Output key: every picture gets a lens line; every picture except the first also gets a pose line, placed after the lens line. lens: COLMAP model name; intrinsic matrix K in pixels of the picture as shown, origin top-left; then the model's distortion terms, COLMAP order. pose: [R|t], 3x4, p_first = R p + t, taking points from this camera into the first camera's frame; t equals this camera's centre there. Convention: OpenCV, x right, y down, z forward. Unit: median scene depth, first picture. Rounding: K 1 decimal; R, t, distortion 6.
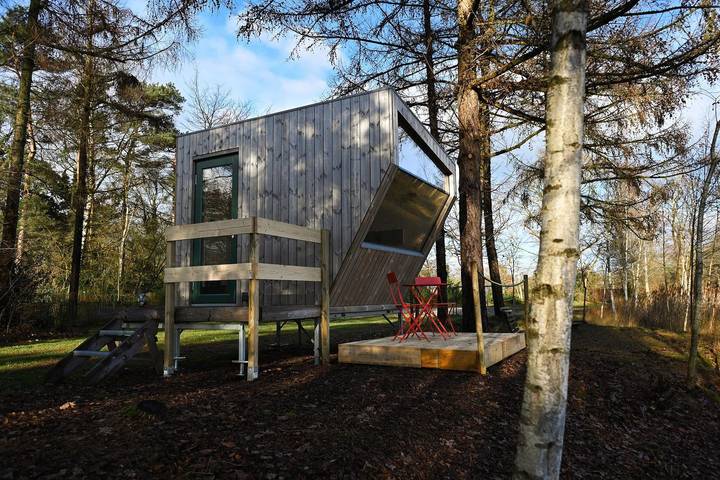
lens RADIAL K [[500.6, 0, 360.6], [0, 500.6, 240.1], [0, 0, 1]] dist [-0.007489, -0.003279]
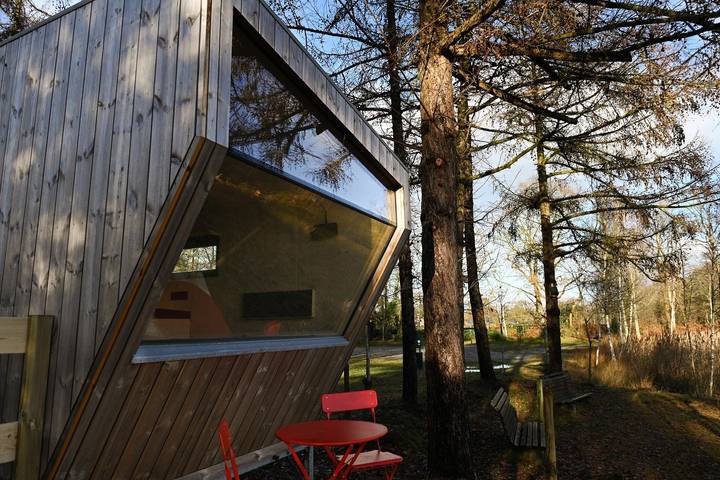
lens RADIAL K [[500.6, 0, 359.3], [0, 500.6, 239.8], [0, 0, 1]] dist [-0.007489, -0.003279]
pose [[0.999543, 0.002166, 0.030143, 0.058966], [-0.000160, 0.997794, -0.066390, -0.019992], [-0.030221, 0.066355, 0.997338, 0.229695]]
